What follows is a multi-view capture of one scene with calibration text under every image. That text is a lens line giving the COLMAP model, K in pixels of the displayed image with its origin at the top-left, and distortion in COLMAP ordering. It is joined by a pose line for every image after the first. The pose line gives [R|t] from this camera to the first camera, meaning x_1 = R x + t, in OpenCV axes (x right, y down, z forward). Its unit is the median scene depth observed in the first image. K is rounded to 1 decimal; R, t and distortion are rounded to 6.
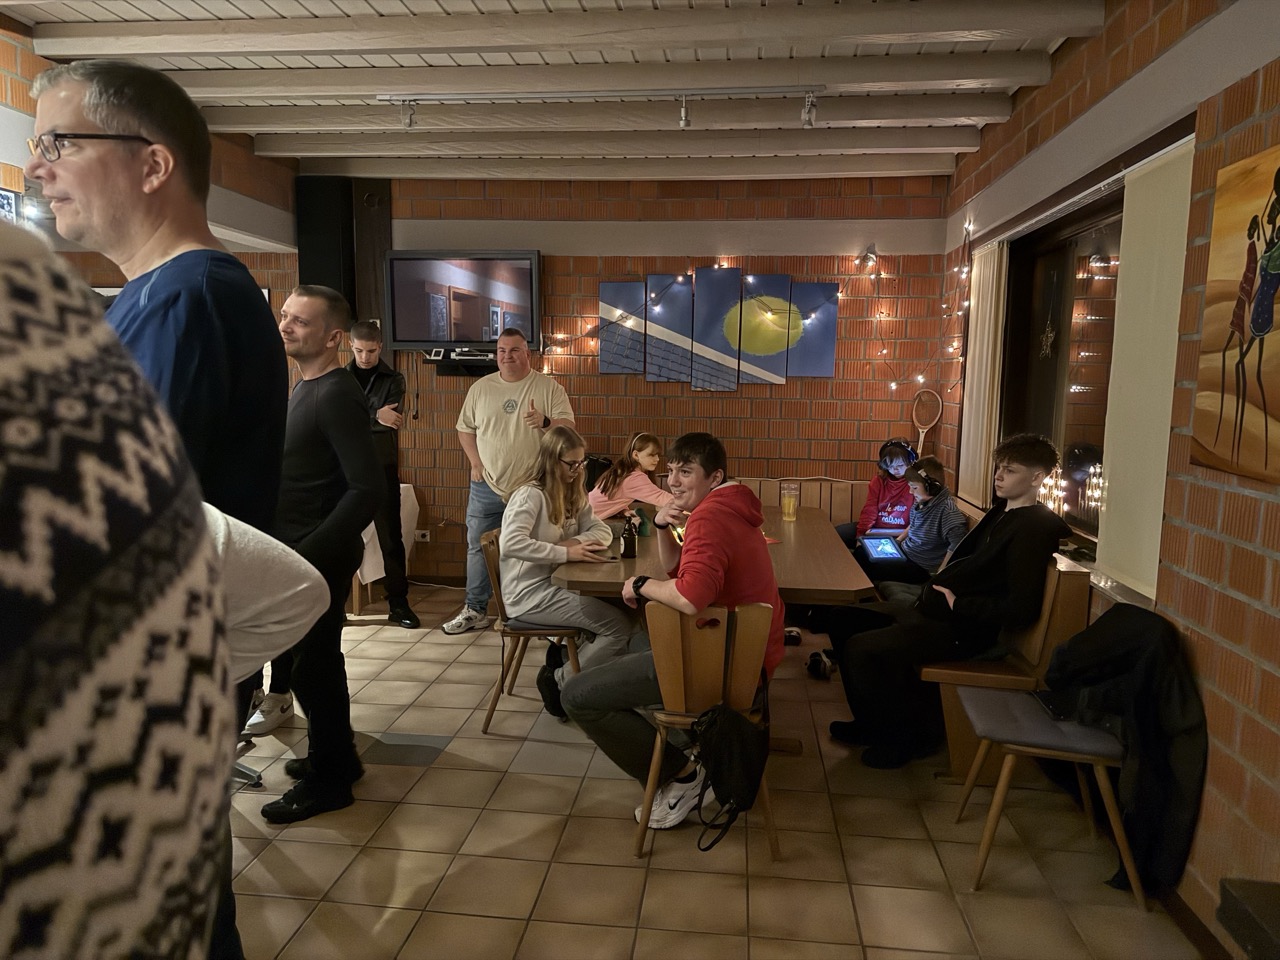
lens RADIAL K [[896.5, 0, 635.3], [0, 896.5, 484.9], [0, 0, 1]] dist [0.120692, -0.175263]
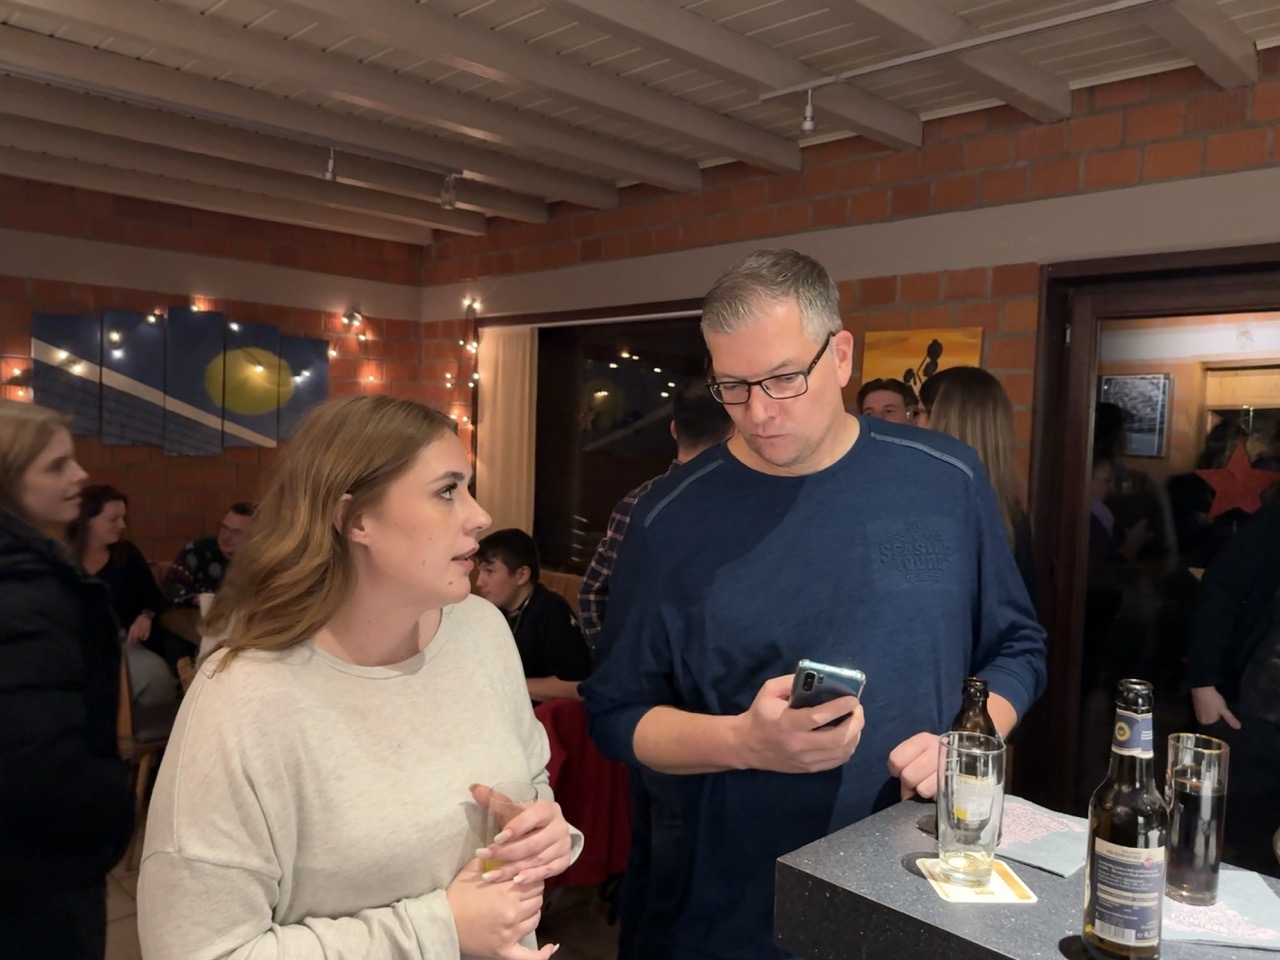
lens RADIAL K [[970.3, 0, 616.5], [0, 970.3, 482.0], [0, 0, 1]] dist [0.109238, -0.207845]
pose [[0.634251, -0.041571, 0.772008, -0.366487], [0.067512, 0.997717, -0.001740, -0.054143], [-0.770174, 0.053223, 0.635610, 0.134290]]
